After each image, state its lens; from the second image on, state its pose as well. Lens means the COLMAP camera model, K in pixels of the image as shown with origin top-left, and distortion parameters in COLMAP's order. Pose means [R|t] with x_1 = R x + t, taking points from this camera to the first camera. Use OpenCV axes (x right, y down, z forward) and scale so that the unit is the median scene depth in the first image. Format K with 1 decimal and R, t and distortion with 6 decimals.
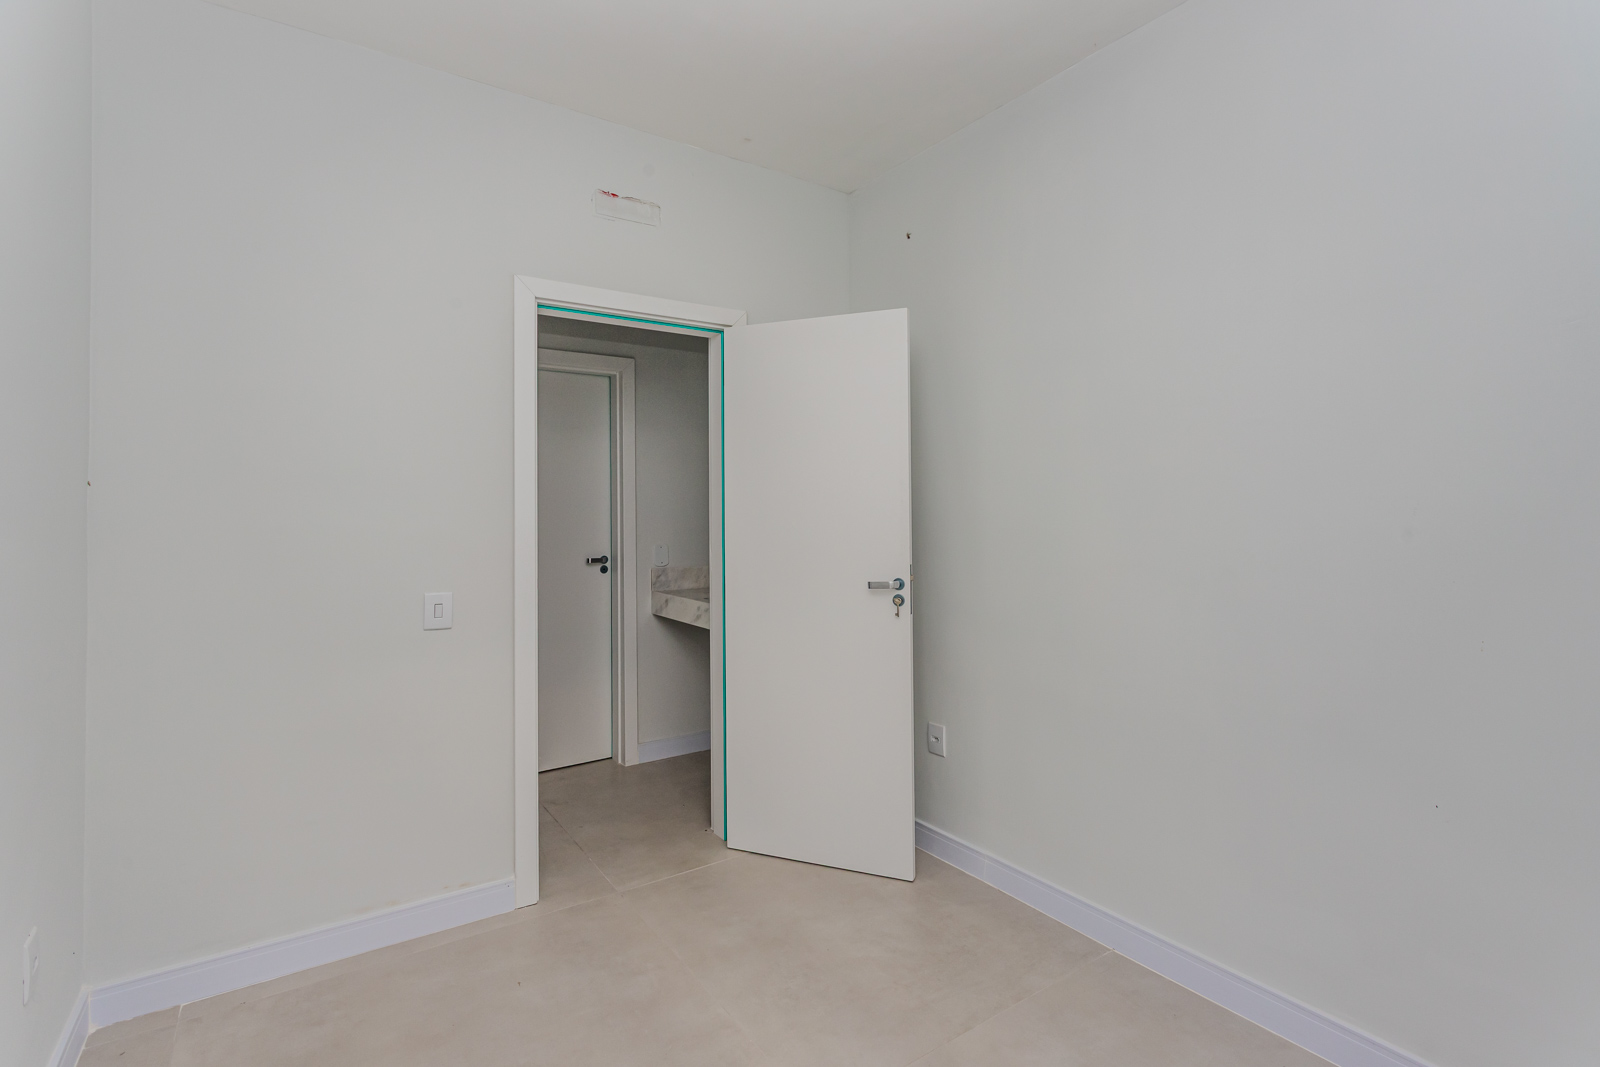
lens RADIAL K [[757.7, 0, 820.9], [0, 757.7, 502.8], [0, 0, 1]] dist [0.001882, 0.002036]
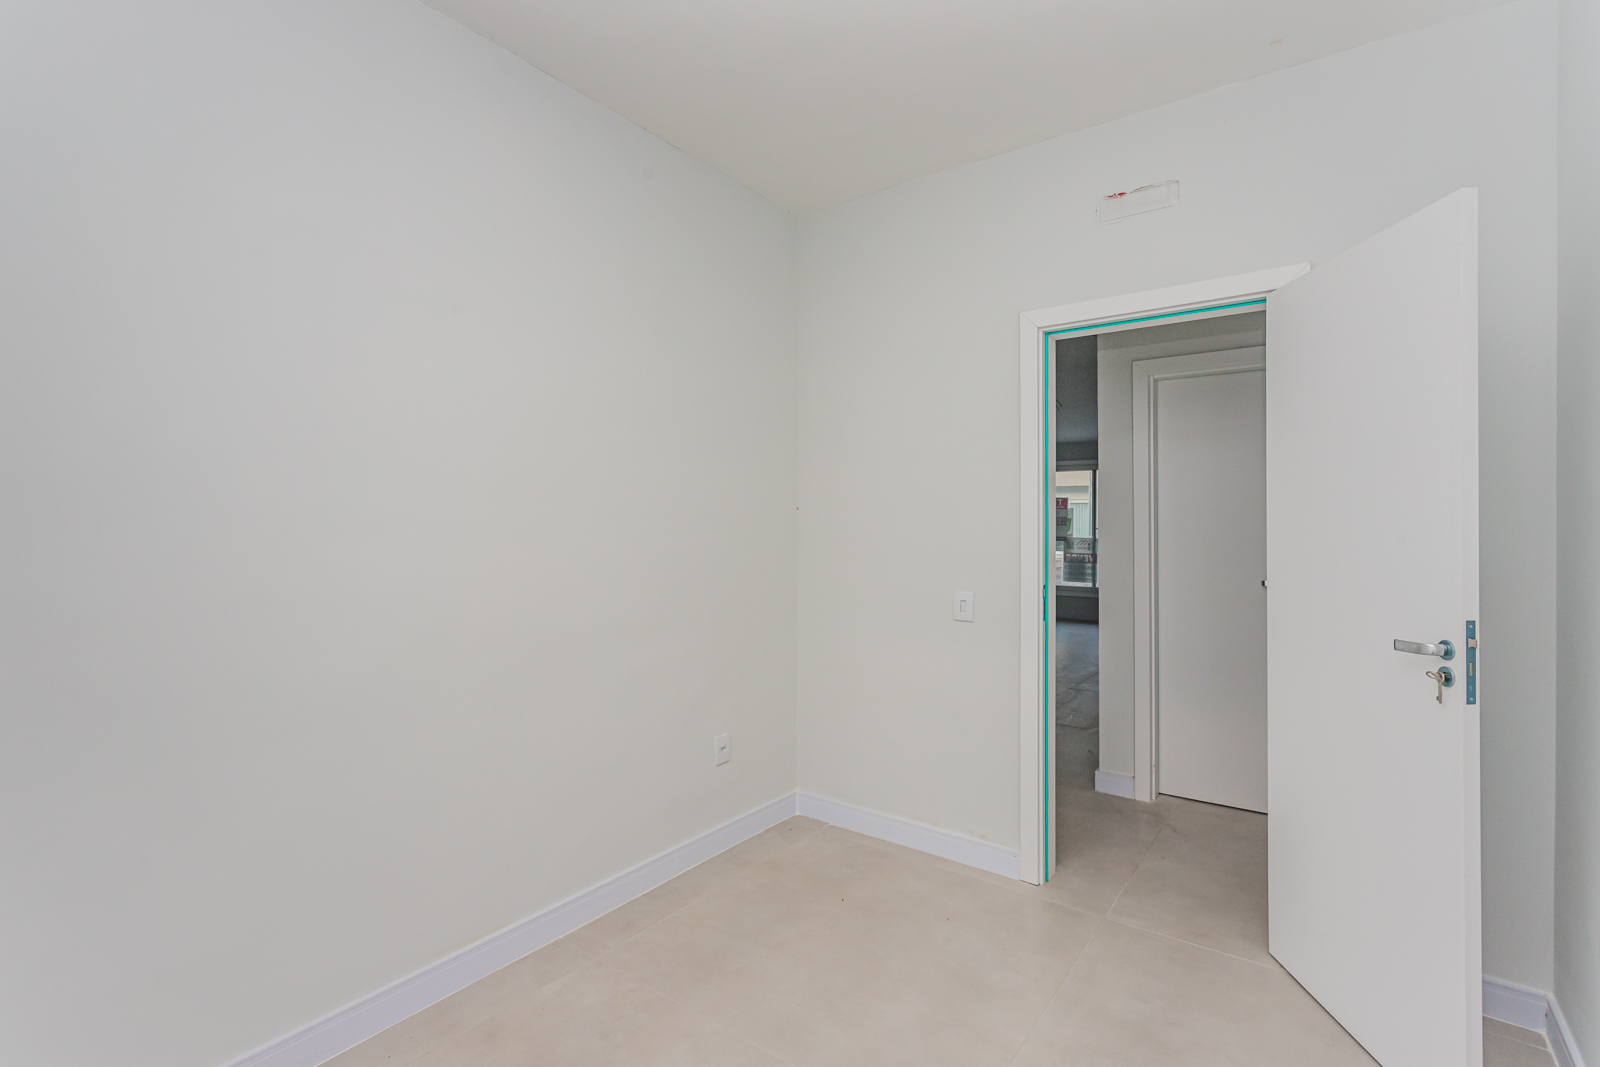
lens RADIAL K [[757.7, 0, 799.0], [0, 757.7, 538.7], [0, 0, 1]] dist [0.001882, 0.002036]
pose [[0.320356, 0.021700, -0.947049, 0.513924], [0.001306, 0.999727, 0.023349, 0.002971], [0.947296, -0.008717, 0.320240, 0.314132]]
